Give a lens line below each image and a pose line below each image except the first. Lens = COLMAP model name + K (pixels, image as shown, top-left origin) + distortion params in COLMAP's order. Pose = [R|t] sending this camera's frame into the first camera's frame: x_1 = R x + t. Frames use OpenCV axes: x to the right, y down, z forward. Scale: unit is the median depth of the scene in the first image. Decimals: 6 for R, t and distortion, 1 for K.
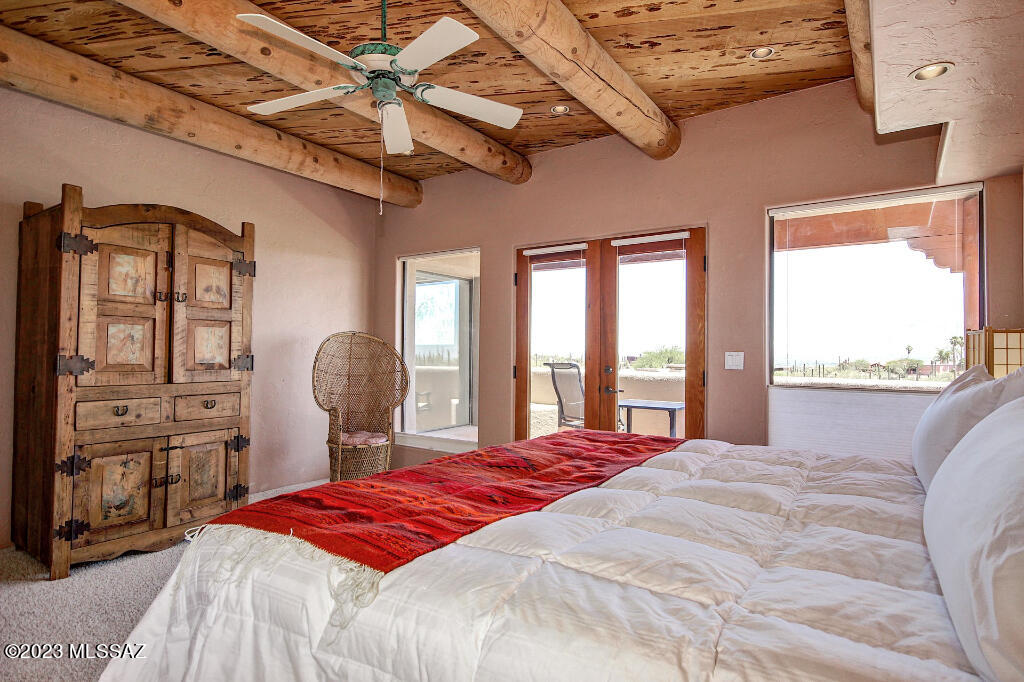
lens RADIAL K [[548.3, 0, 513.4], [0, 548.3, 346.1], [0, 0, 1]] dist [0.003279, 0.006300]
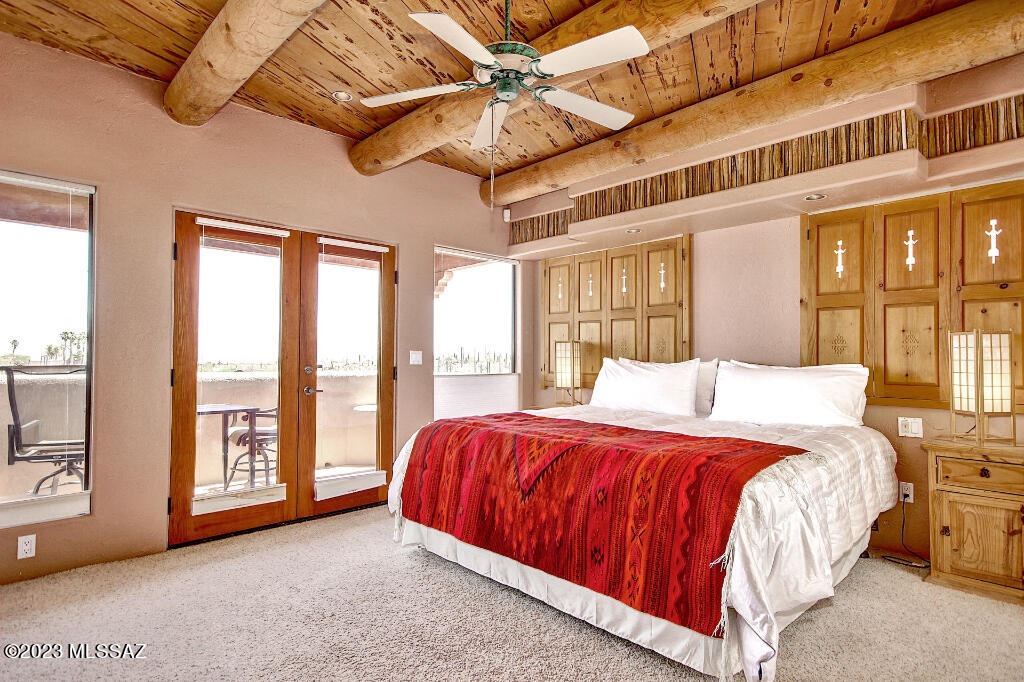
lens RADIAL K [[548.3, 0, 513.4], [0, 548.3, 346.1], [0, 0, 1]] dist [0.003279, 0.006300]
pose [[0.194885, 0.006599, 0.980804, -0.639217], [-0.015384, 0.999875, -0.003671, -0.000061], [-0.980705, -0.014374, 0.194962, 0.421523]]
